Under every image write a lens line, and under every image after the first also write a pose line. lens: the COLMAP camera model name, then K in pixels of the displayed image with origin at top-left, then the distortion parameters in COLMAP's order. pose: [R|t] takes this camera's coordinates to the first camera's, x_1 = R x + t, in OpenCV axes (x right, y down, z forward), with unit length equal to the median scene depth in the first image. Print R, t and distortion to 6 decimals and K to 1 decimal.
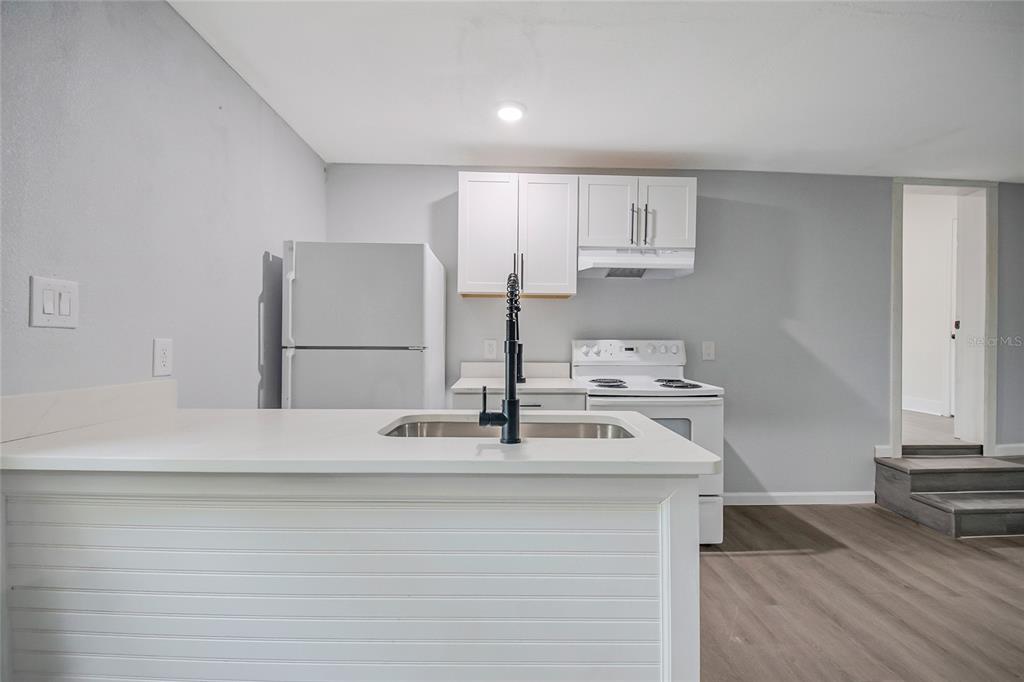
lens RADIAL K [[446.2, 0, 518.0], [0, 446.2, 340.4], [0, 0, 1]] dist [0.000358, -0.005139]
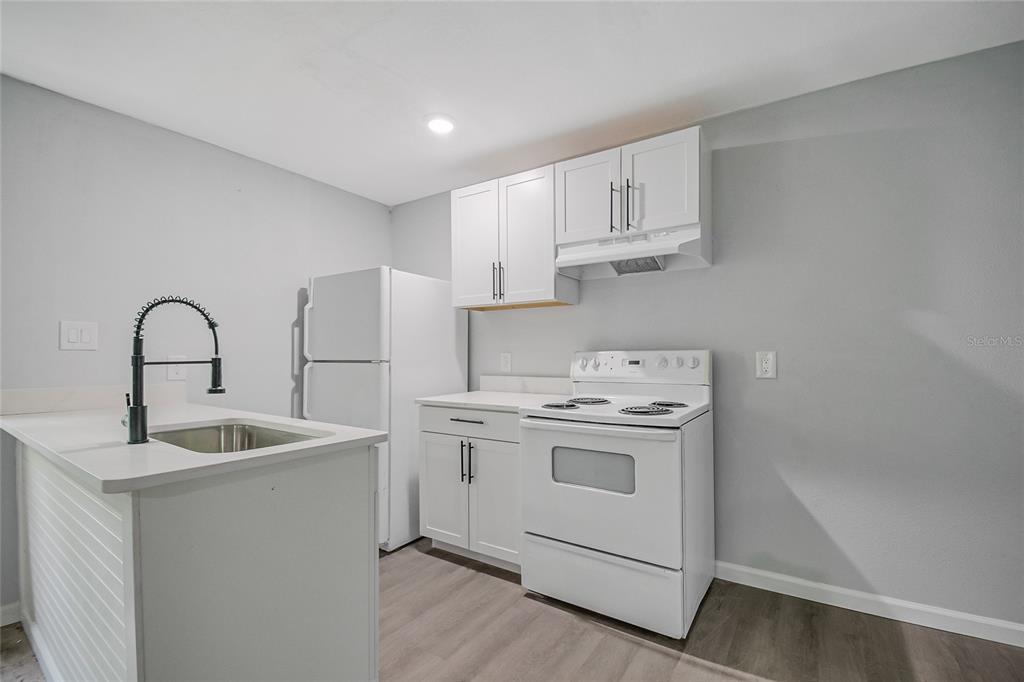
lens RADIAL K [[446.2, 0, 514.9], [0, 446.2, 348.3], [0, 0, 1]] dist [0.000358, -0.005139]
pose [[0.818667, -0.018776, -0.573961, 0.564507], [0.011975, 0.999806, -0.015625, 0.004965], [0.574143, 0.005918, 0.818733, 0.236024]]
